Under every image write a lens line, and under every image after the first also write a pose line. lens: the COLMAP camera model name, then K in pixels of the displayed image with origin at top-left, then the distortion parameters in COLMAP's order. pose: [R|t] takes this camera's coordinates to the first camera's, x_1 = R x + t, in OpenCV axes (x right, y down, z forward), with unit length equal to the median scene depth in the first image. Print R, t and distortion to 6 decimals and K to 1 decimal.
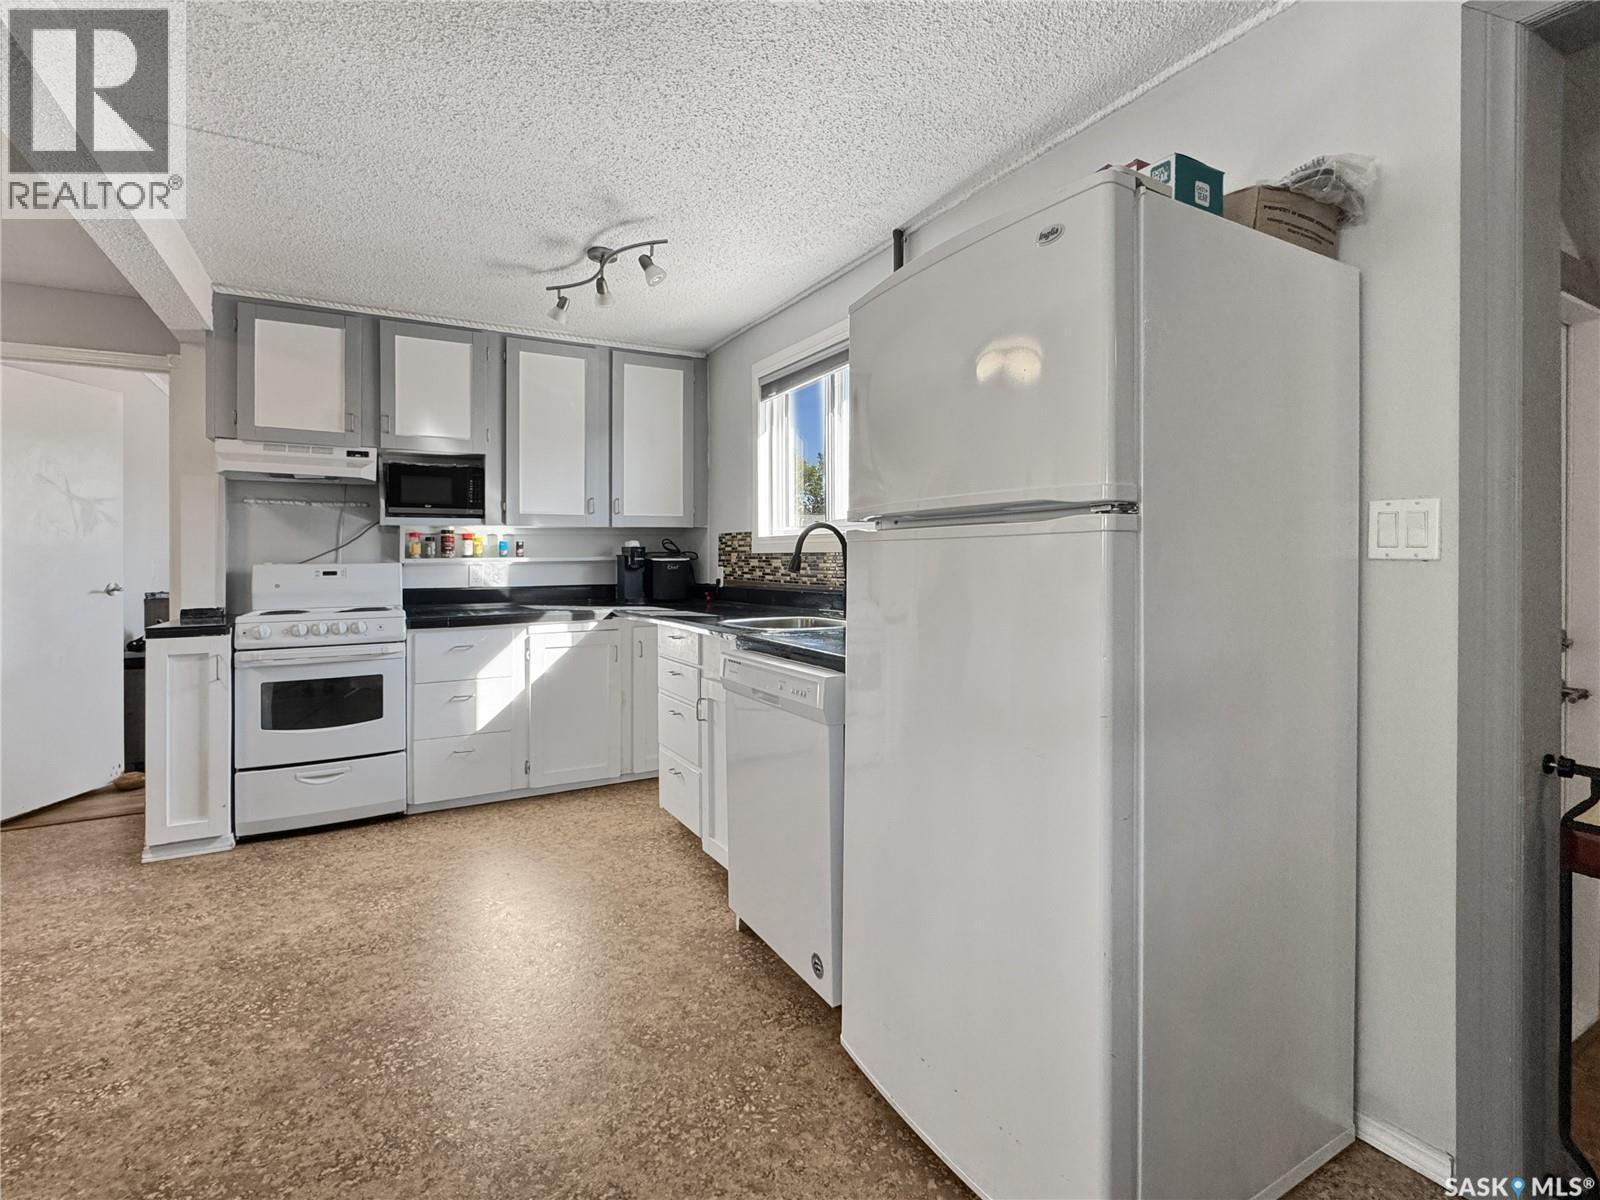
lens RADIAL K [[767.1, 0, 825.1], [0, 767.1, 551.0], [0, 0, 1]] dist [-0.004489, 0.000829]
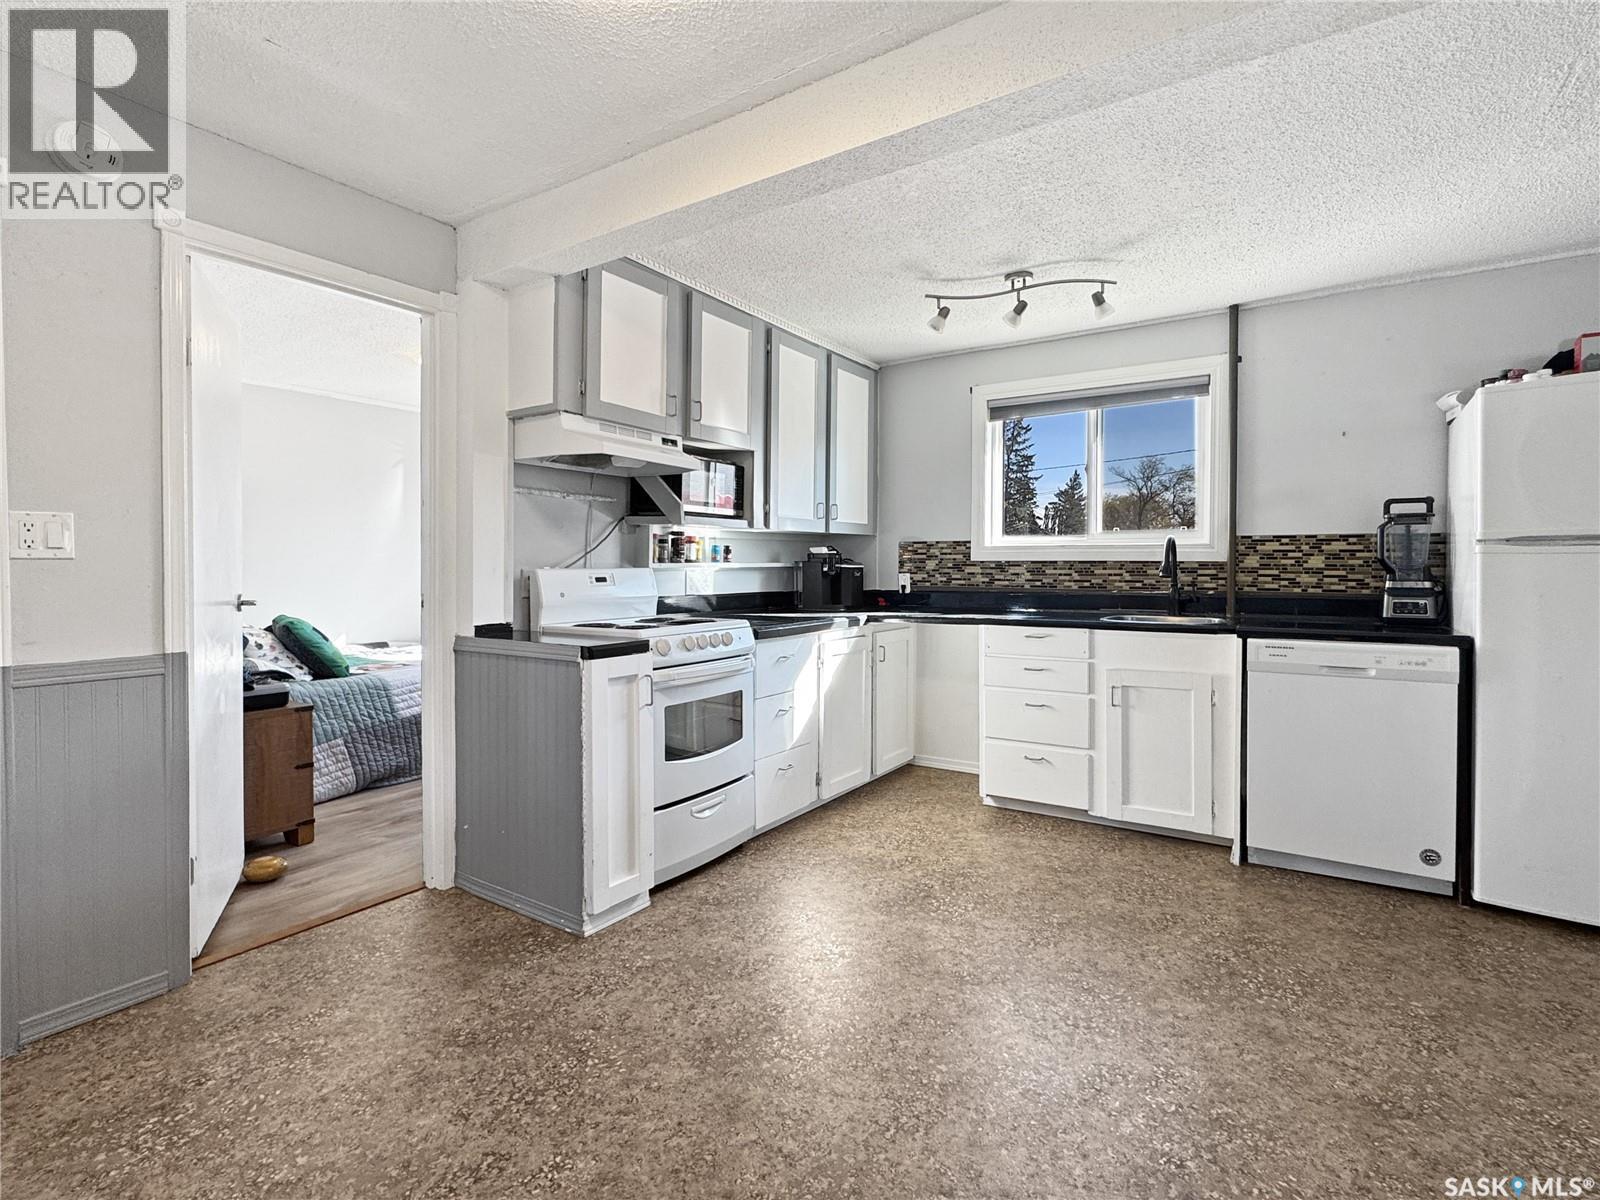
lens RADIAL K [[767.1, 0, 822.5], [0, 767.1, 575.8], [0, 0, 1]] dist [-0.004489, 0.000829]
pose [[0.890924, 0.000771, 0.454153, -0.828029], [-0.009602, 0.999807, 0.017139, 0.008176], [-0.454052, -0.019631, 0.890759, 0.138544]]
